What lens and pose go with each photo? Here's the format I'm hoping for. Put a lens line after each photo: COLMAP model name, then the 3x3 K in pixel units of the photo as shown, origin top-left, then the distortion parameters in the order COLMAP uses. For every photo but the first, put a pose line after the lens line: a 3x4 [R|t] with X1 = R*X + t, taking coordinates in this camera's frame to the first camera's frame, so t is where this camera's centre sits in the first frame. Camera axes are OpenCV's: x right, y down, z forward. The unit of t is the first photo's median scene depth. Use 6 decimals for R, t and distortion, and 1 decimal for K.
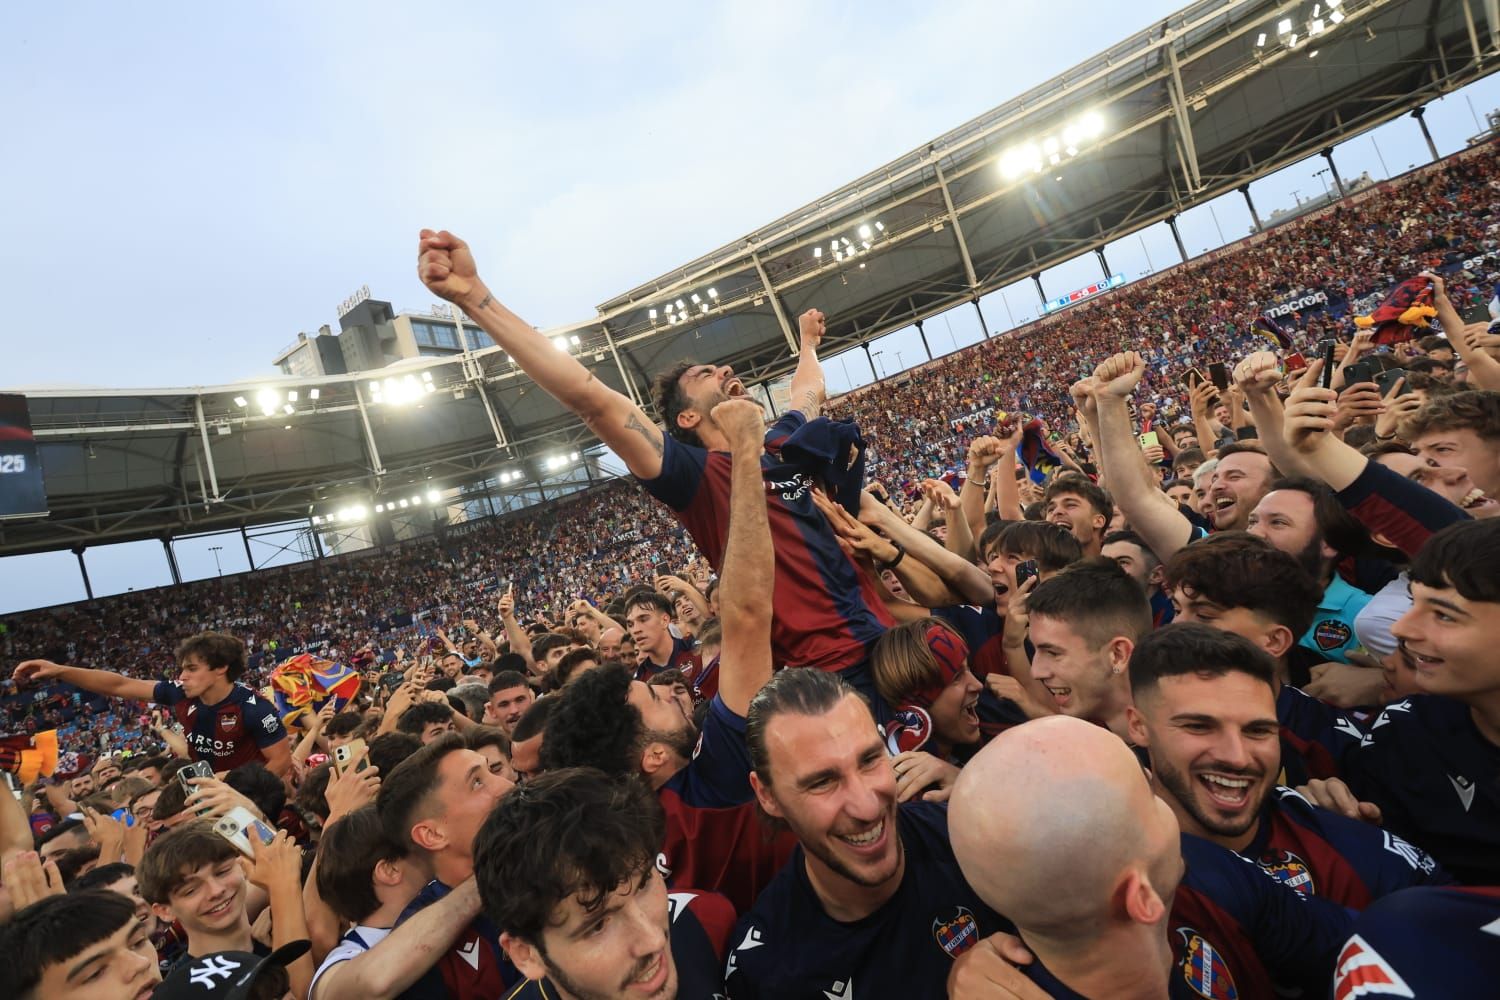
lens RADIAL K [[700.1, 0, 755.1], [0, 700.1, 496.9], [0, 0, 1]] dist [-0.007568, 0.001344]
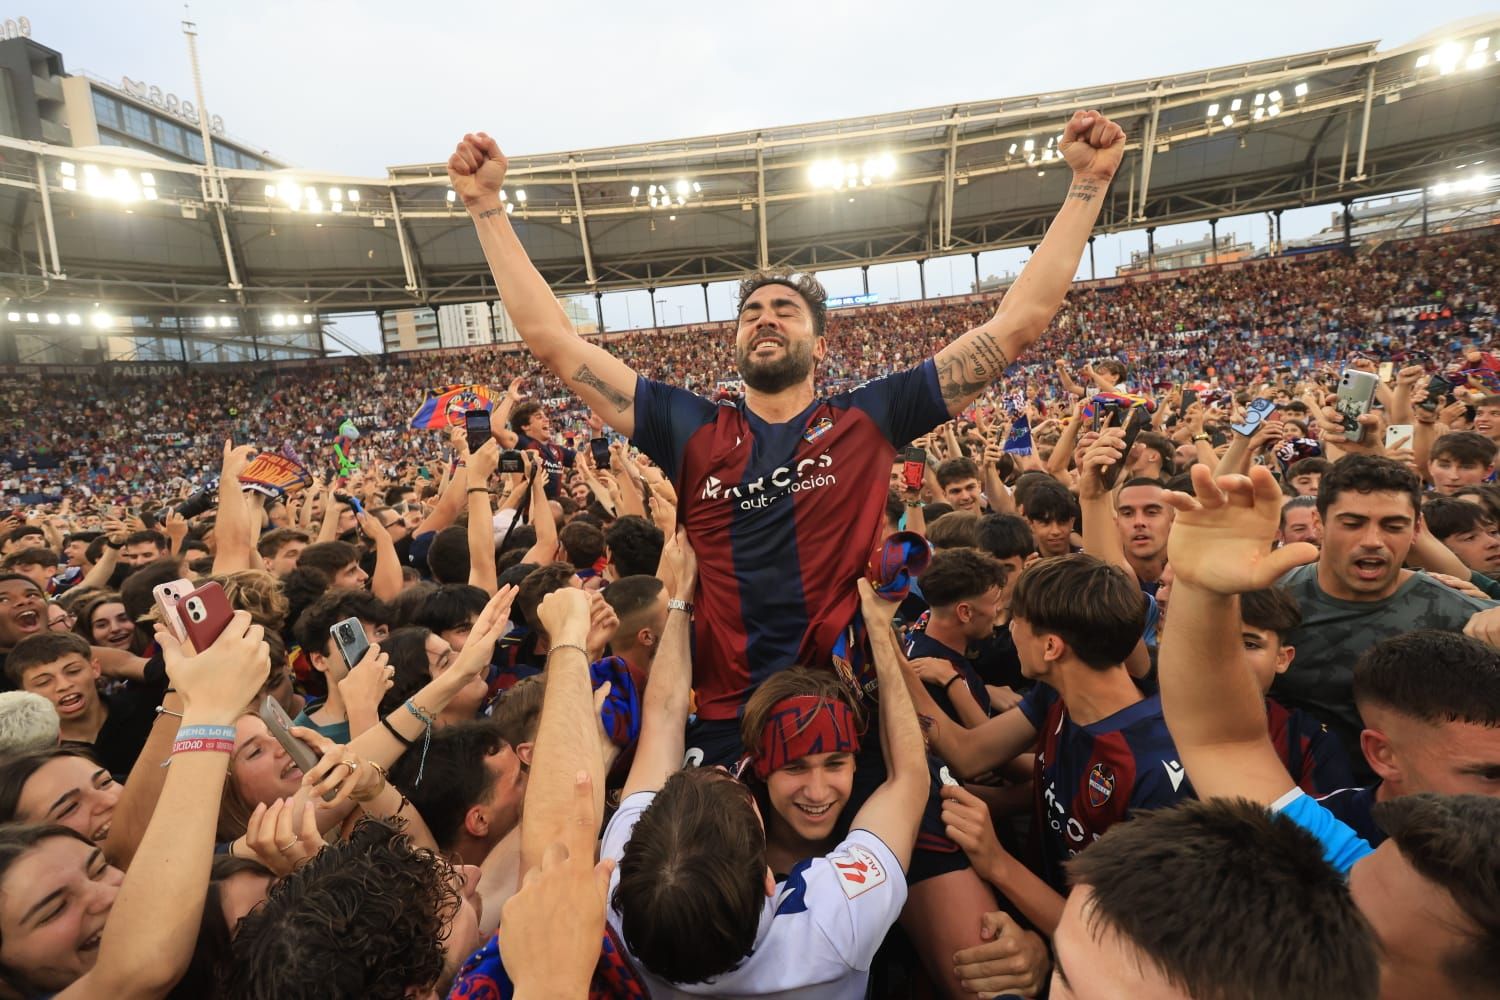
lens RADIAL K [[700.3, 0, 751.8], [0, 700.3, 495.3], [0, 0, 1]] dist [-0.005107, 0.002532]
pose [[0.909616, 0.179428, 0.374706, -0.057690], [-0.208643, 0.977232, 0.038544, 0.013199], [-0.359259, -0.113240, 0.926342, -0.068678]]
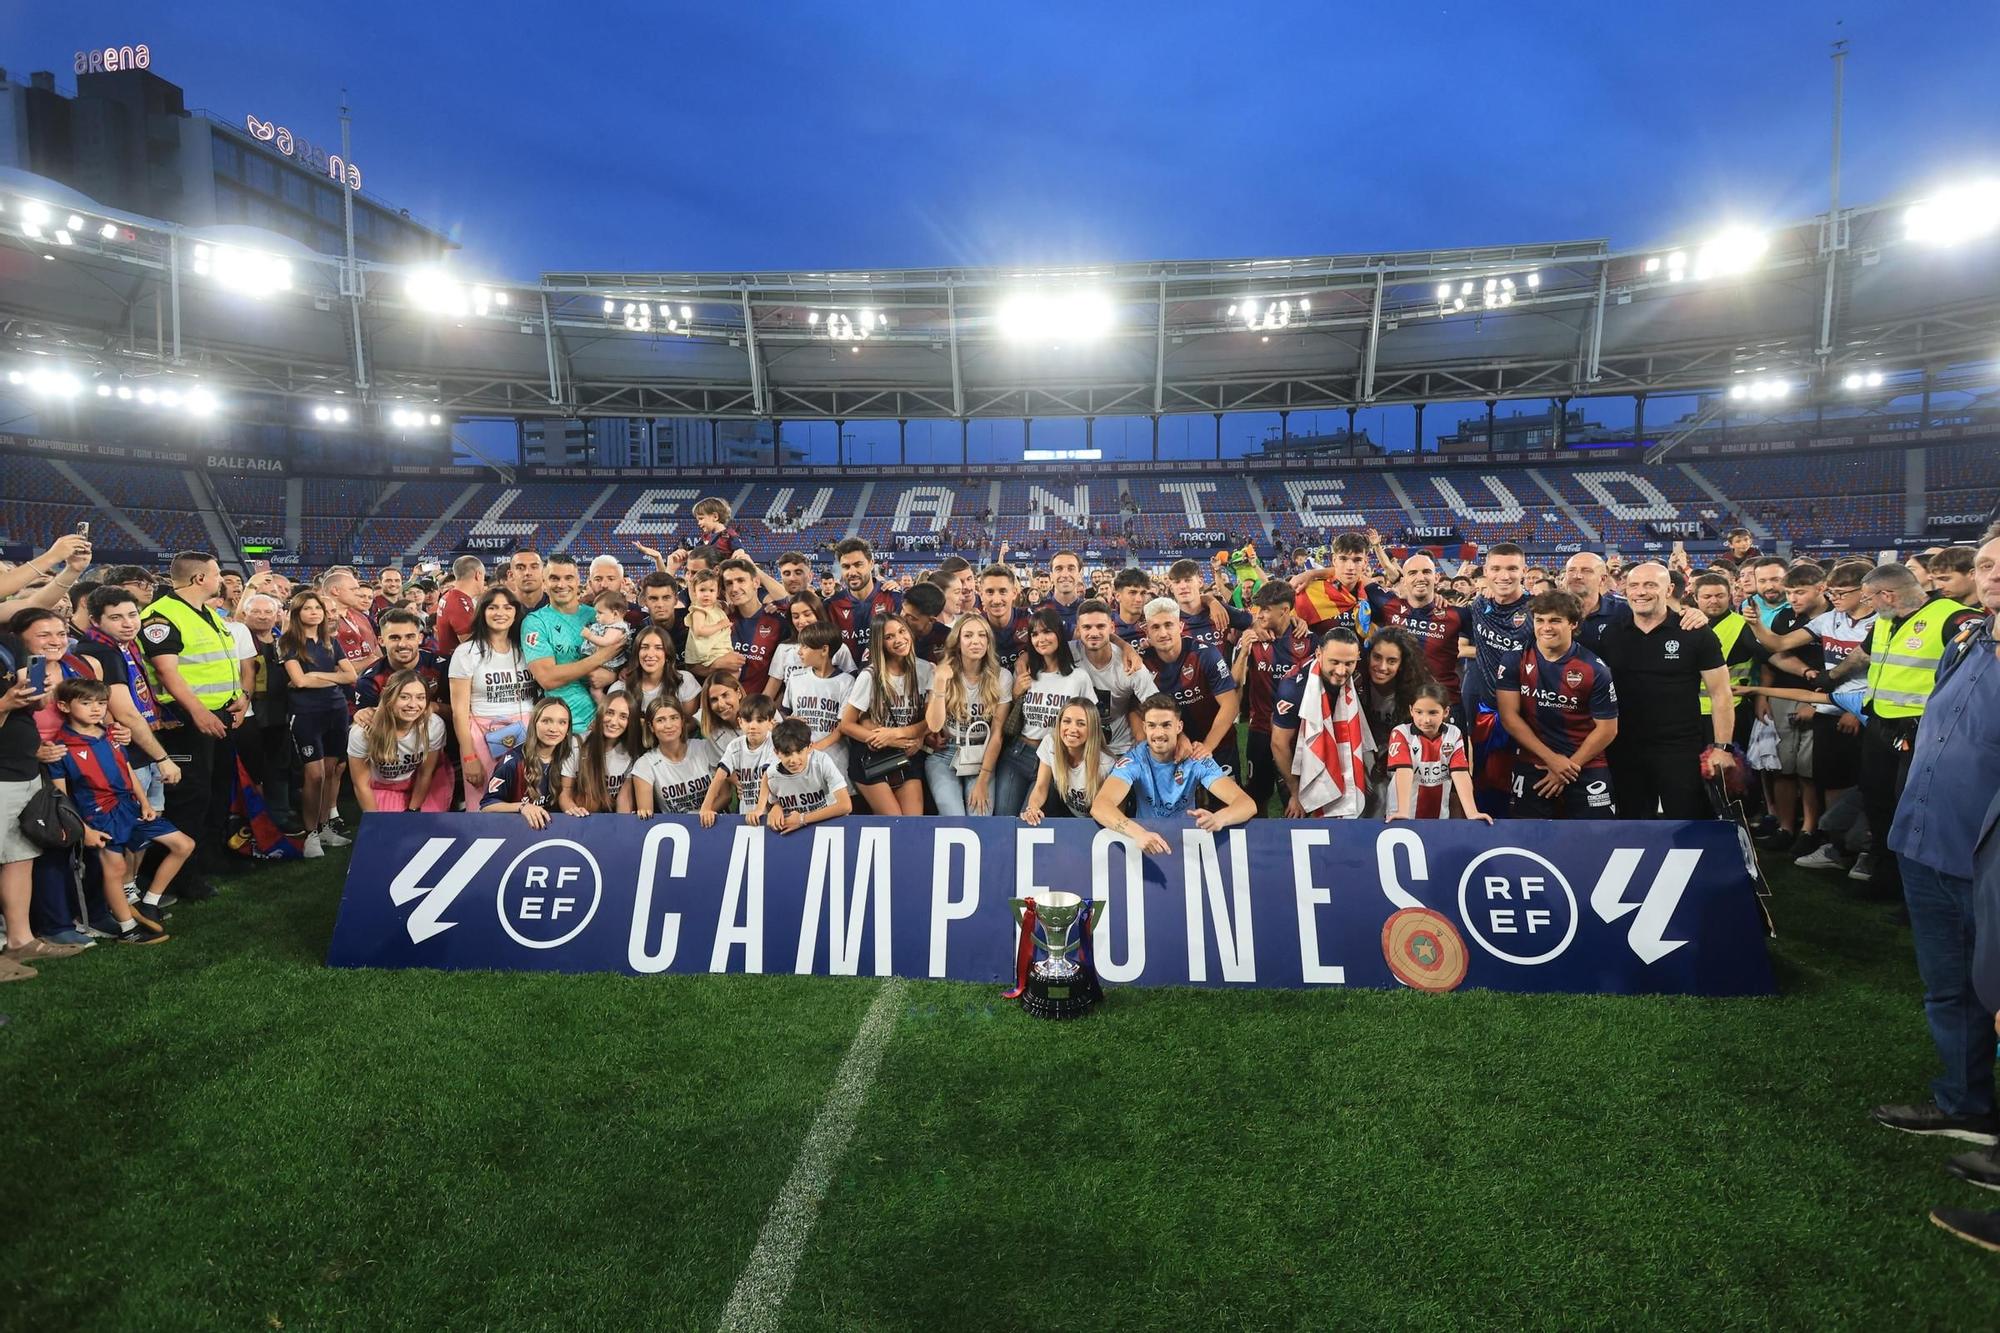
lens RADIAL K [[937.3, 0, 1002.0], [0, 937.3, 660.0], [0, 0, 1]] dist [-0.002662, 0.001629]
pose [[0.888521, 0.270973, 0.370274, -0.025228], [-0.295774, 0.955198, 0.010717, -0.001980], [-0.350781, -0.119040, 0.928861, -0.290393]]
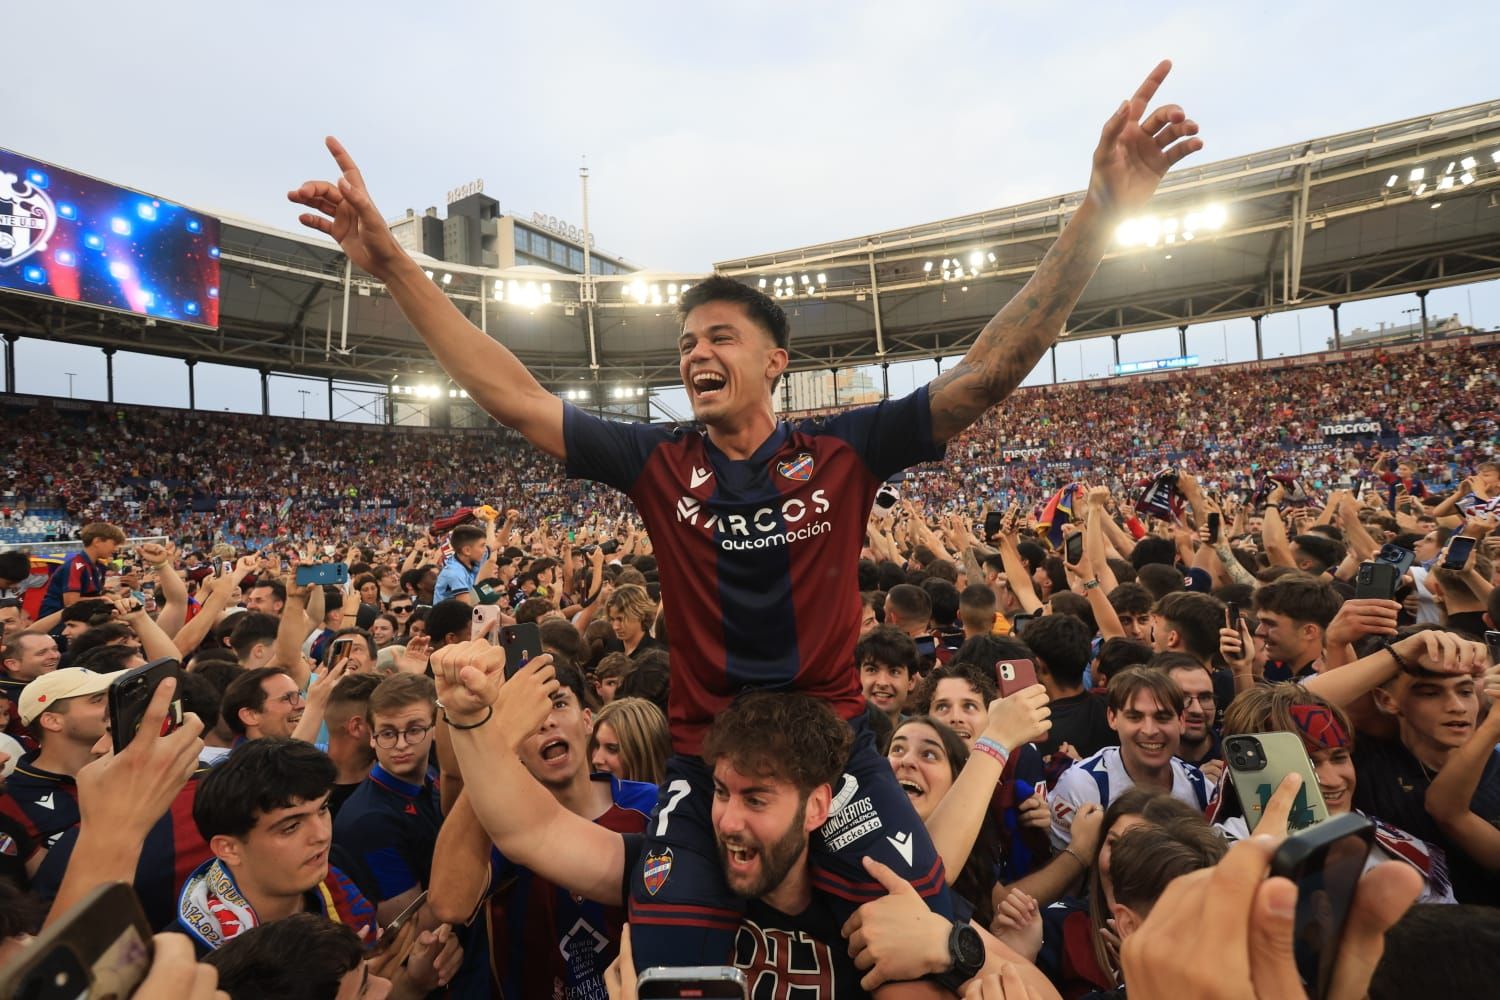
lens RADIAL K [[700.6, 0, 753.2], [0, 700.6, 497.0], [0, 0, 1]] dist [-0.007082, 0.003562]
pose [[0.967111, 0.254231, -0.007912, -0.068074], [-0.253733, 0.966457, 0.039764, 0.015220], [0.017756, -0.036449, 0.999178, -0.081473]]
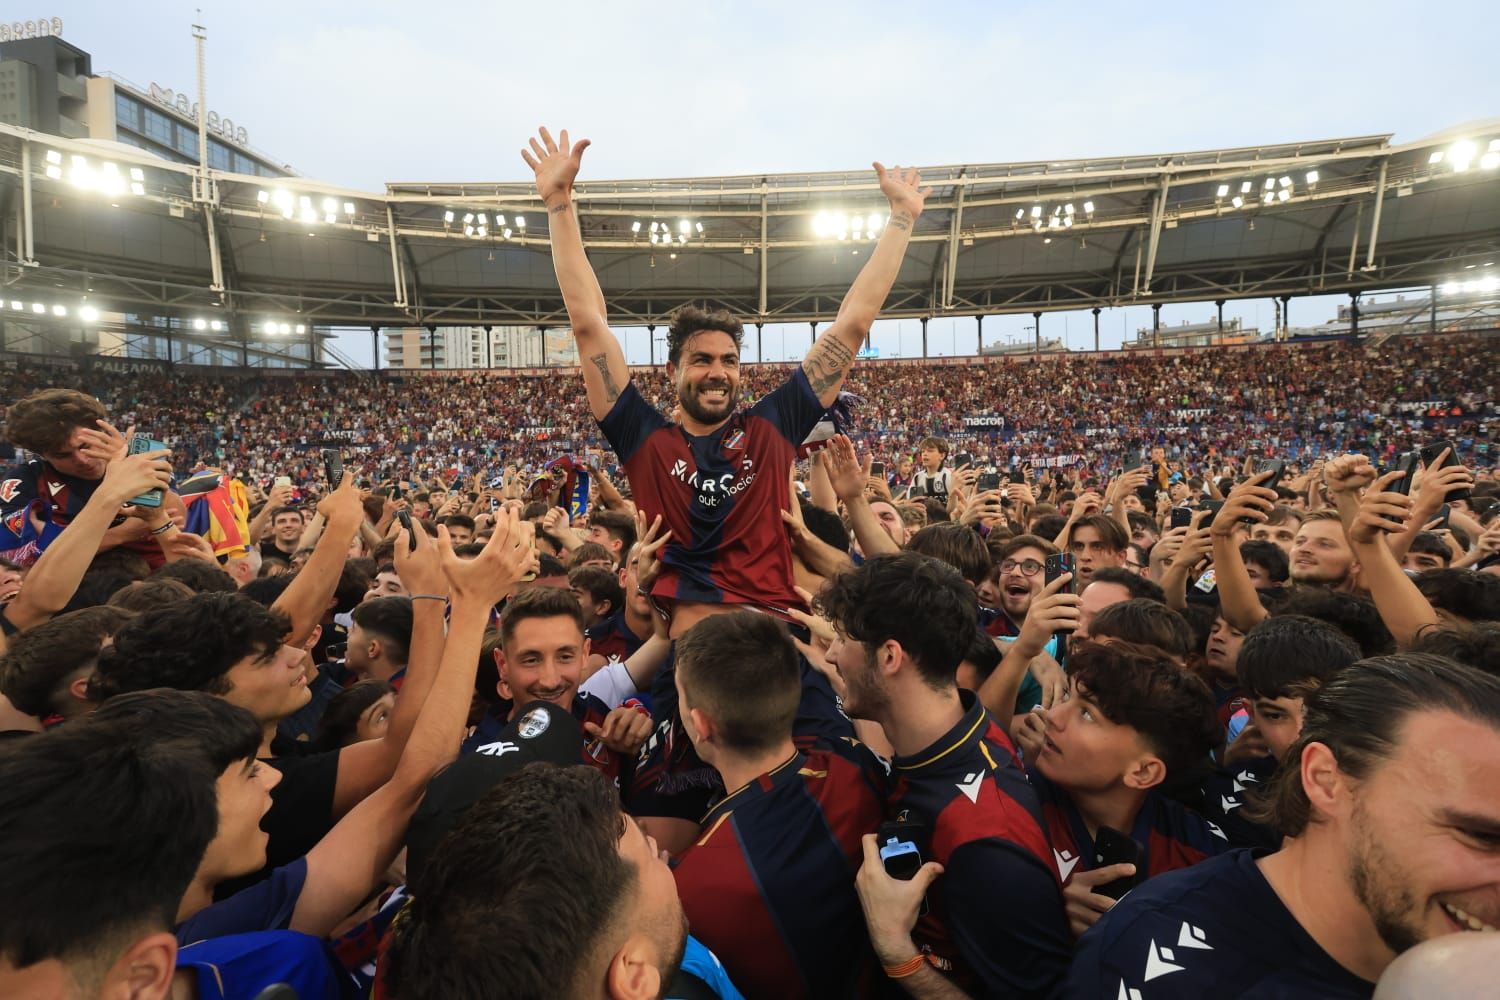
lens RADIAL K [[700.3, 0, 752.5], [0, 700.3, 494.5], [0, 0, 1]] dist [-0.005386, 0.002771]
pose [[0.891875, 0.273248, 0.360409, -0.019908], [-0.283385, 0.958666, -0.025553, 0.003666], [-0.352494, -0.079344, 0.932444, -0.042800]]
